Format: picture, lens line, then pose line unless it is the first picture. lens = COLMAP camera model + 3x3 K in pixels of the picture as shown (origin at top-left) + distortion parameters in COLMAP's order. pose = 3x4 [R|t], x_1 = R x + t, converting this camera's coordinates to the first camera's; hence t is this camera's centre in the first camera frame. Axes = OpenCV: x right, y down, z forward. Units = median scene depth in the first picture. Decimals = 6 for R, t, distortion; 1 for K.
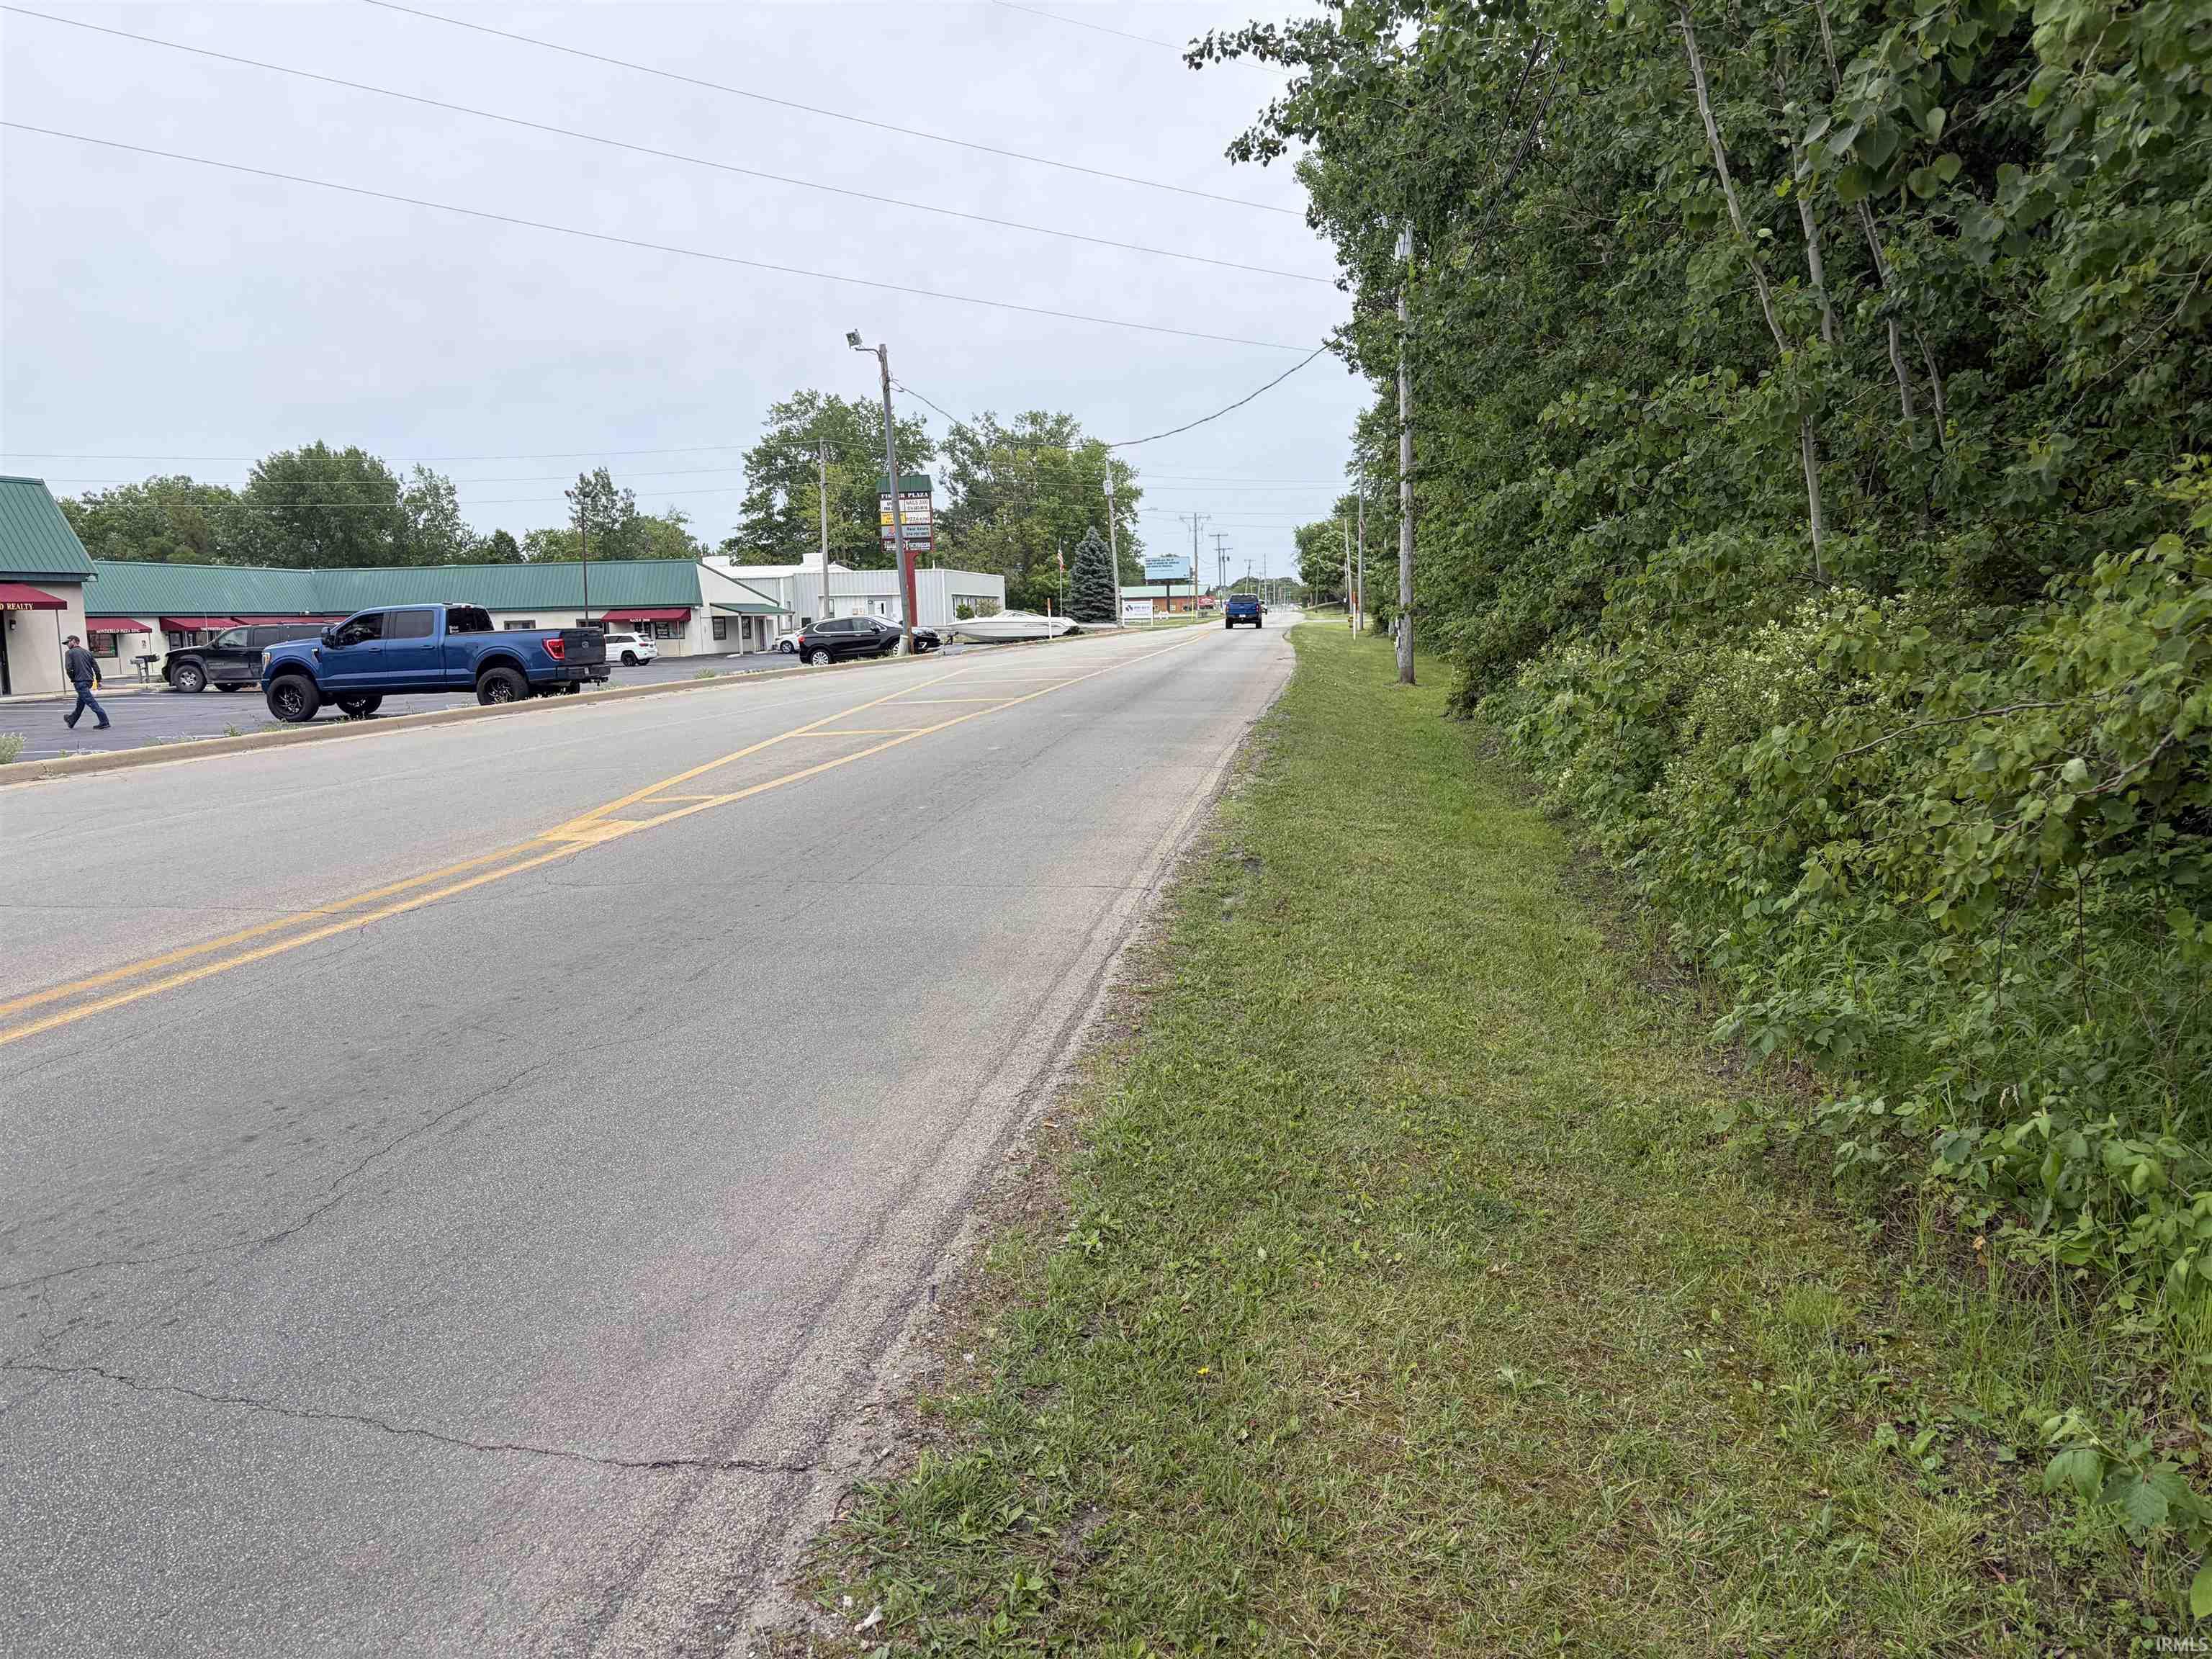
lens RADIAL K [[1652.1, 0, 1108.6], [0, 1652.1, 840.4], [0, 0, 1]] dist [0.007152, -0.017608]
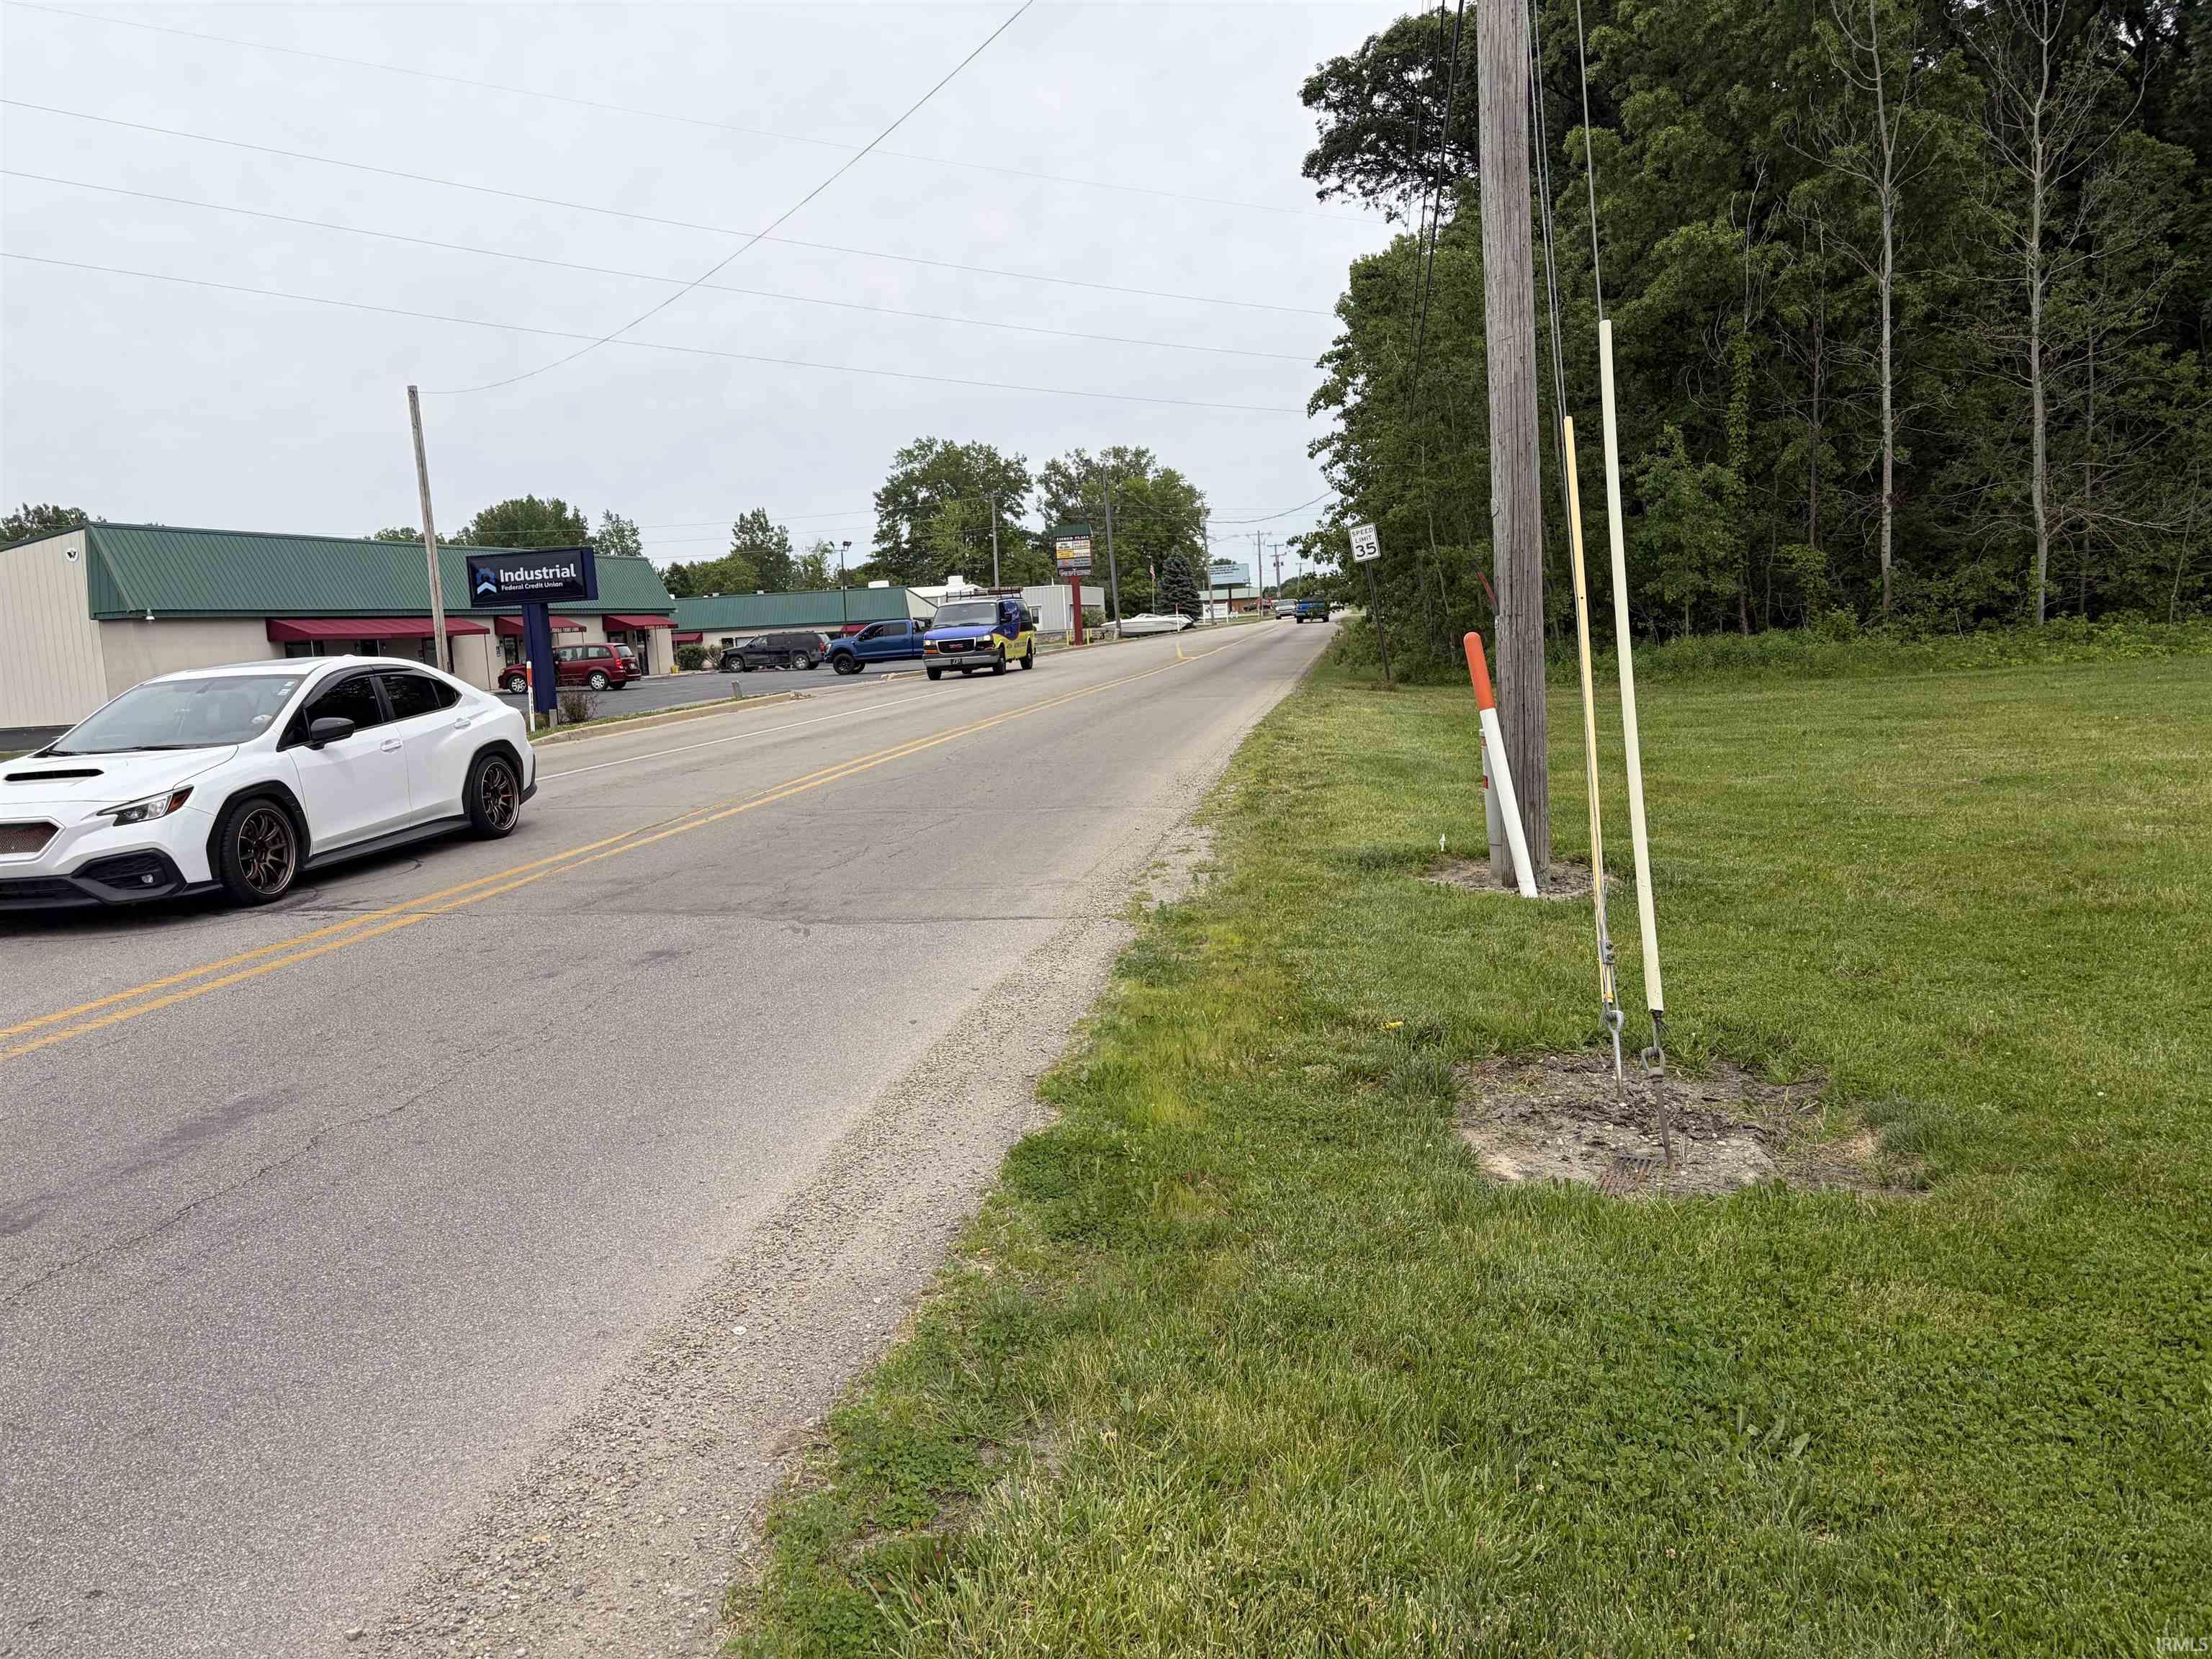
lens RADIAL K [[1652.1, 0, 1102.0], [0, 1652.1, 815.9], [0, 0, 1]] dist [0.007152, -0.017608]
pose [[0.998865, -0.030802, -0.036331, -0.020649], [0.030162, 0.999382, -0.018033, 0.025770], [0.036864, 0.016917, 0.999177, -0.181696]]
